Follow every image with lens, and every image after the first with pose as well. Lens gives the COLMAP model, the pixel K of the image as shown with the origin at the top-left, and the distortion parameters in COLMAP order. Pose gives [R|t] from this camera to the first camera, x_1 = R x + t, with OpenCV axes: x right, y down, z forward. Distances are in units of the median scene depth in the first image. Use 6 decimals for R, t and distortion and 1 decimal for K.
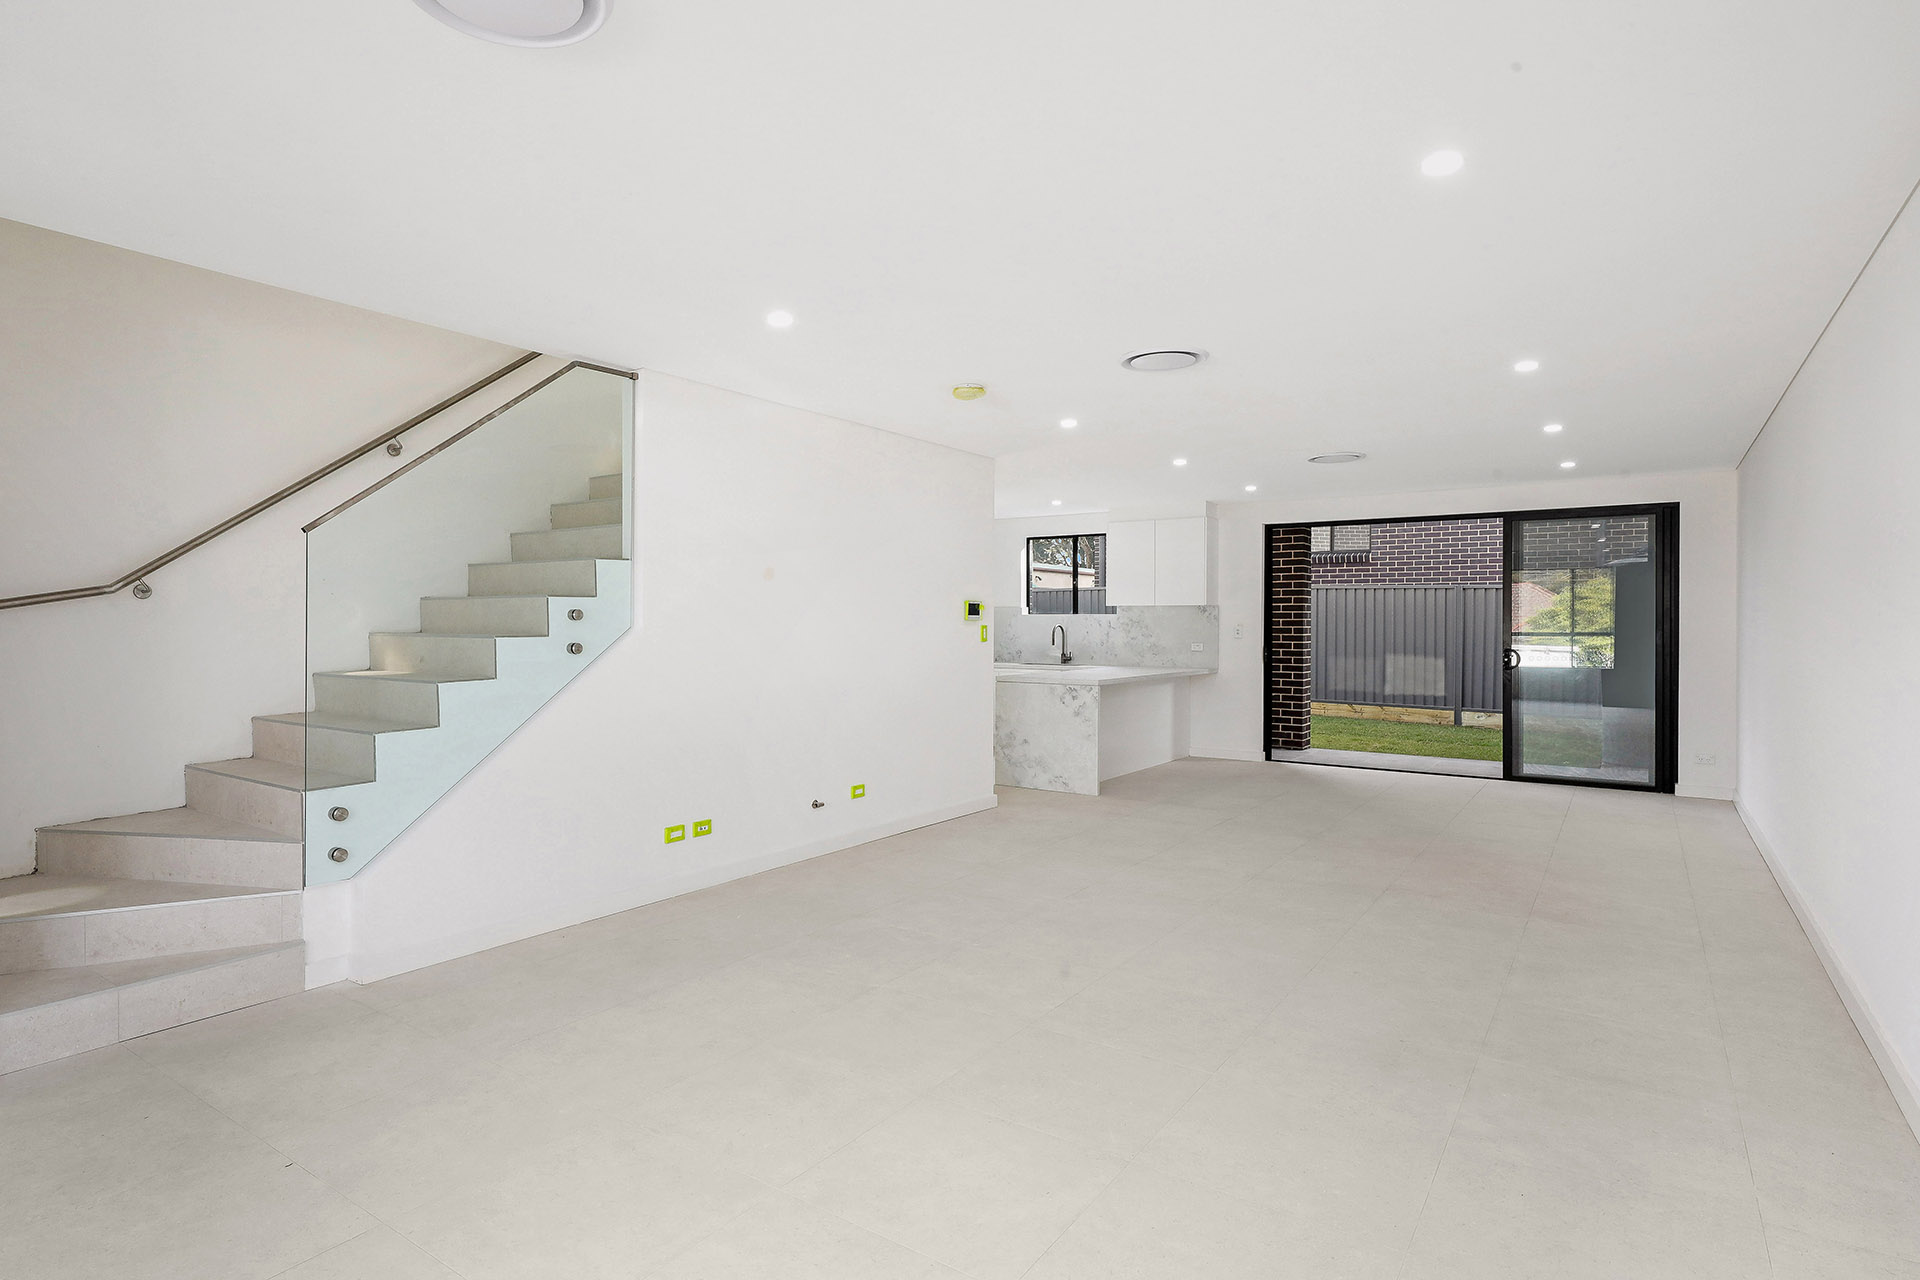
lens RADIAL K [[970.2, 0, 960.0], [0, 970.2, 640.0], [0, 0, 1]] dist [-0.000346, -0.000014]
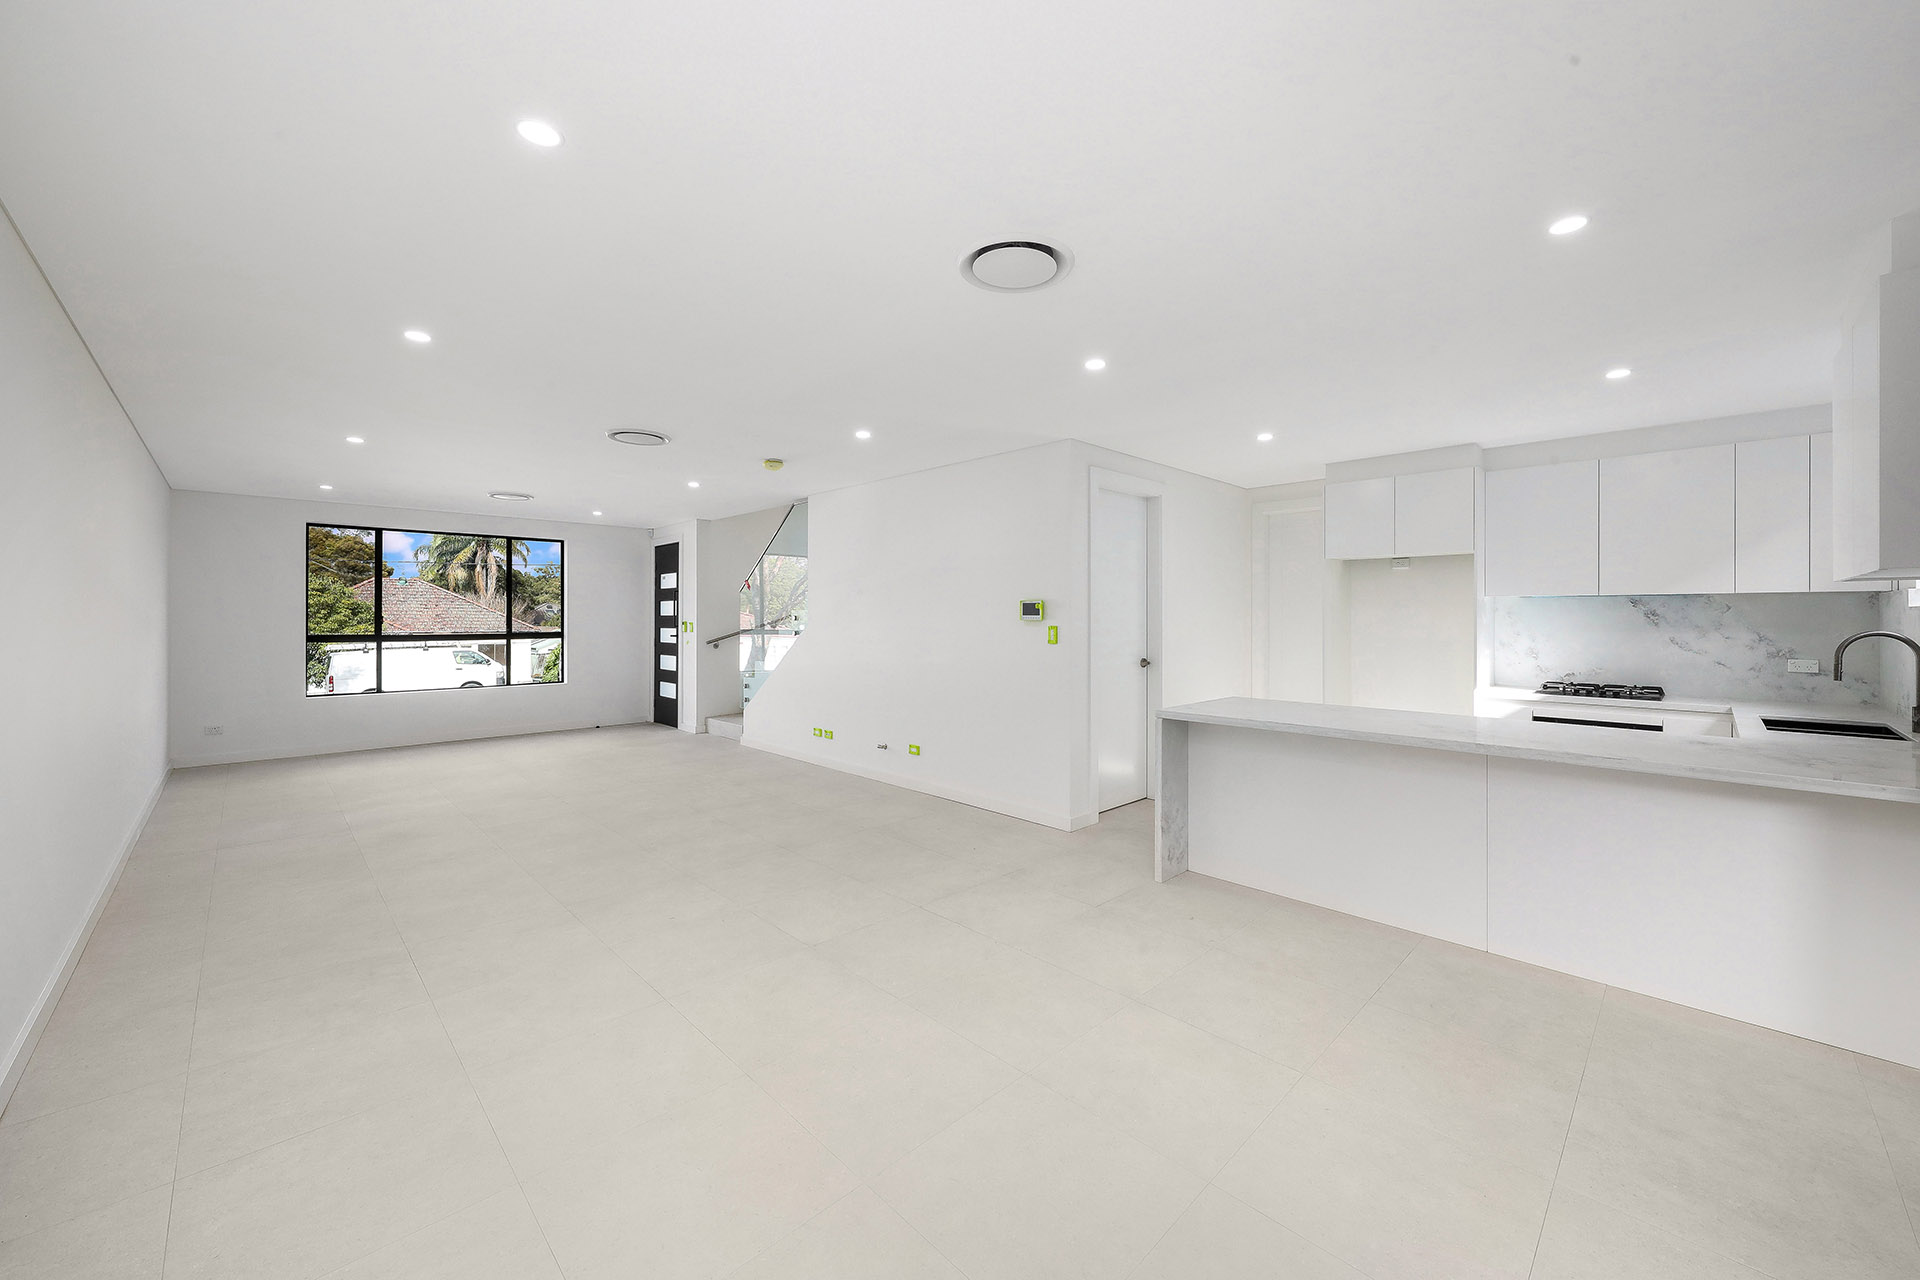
lens RADIAL K [[761.2, 0, 966.2], [0, 761.2, 611.4], [0, 0, 1]] dist [-0.000184, -0.000065]
pose [[-0.211354, -0.001914, -0.977408, 0.752248], [-0.013407, 0.999910, 0.000941, -0.028919], [0.977318, 0.013303, -0.211361, 1.086067]]
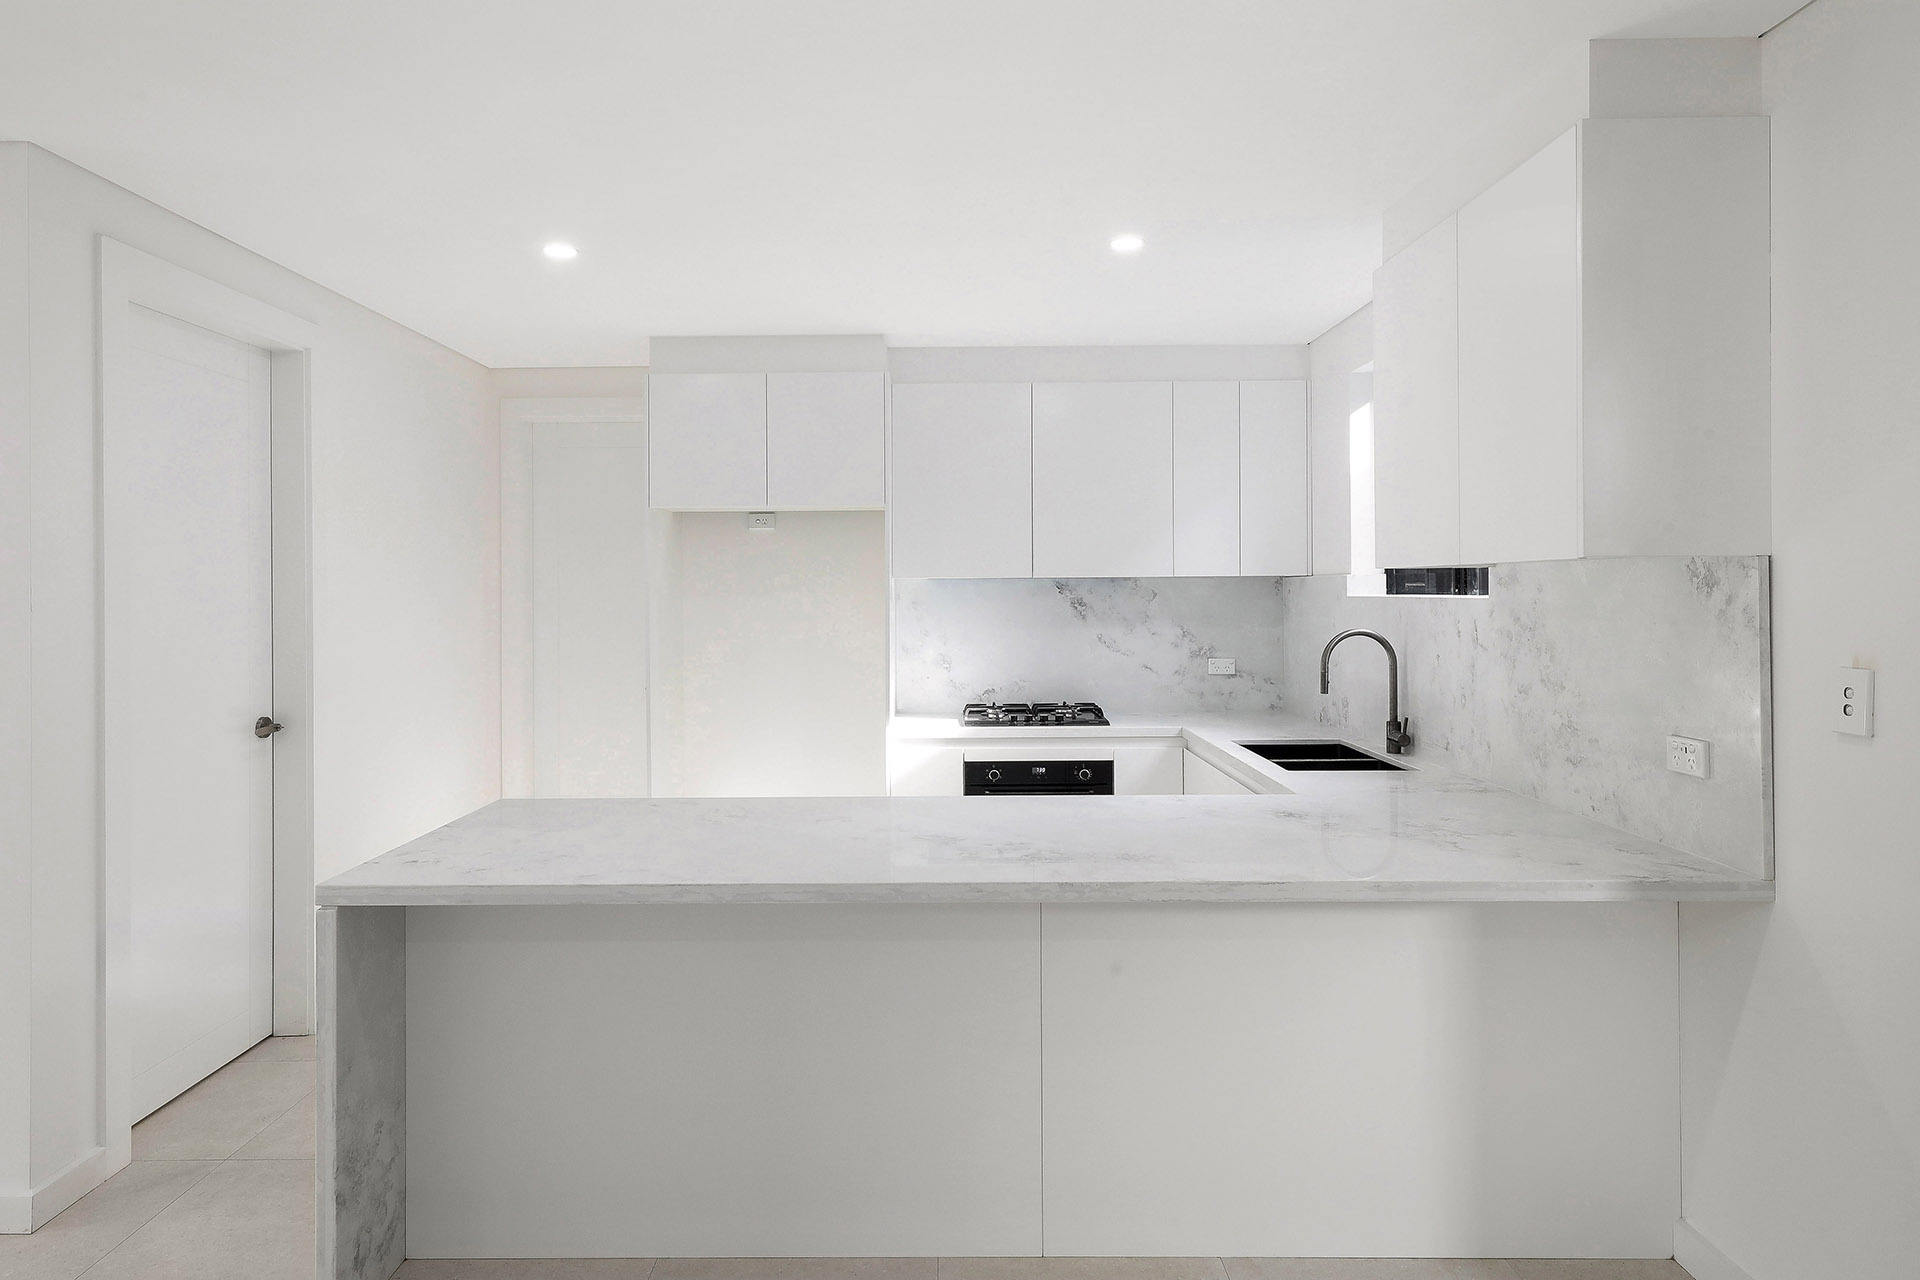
lens RADIAL K [[1032.8, 0, 962.0], [0, 1032.8, 579.3], [0, 0, 1]] dist [0.000435, 0.001138]
pose [[0.584676, -0.004831, -0.811253, 0.472580], [-0.004084, 0.999952, -0.008898, -0.043167], [0.811257, 0.008516, 0.584628, 1.081251]]
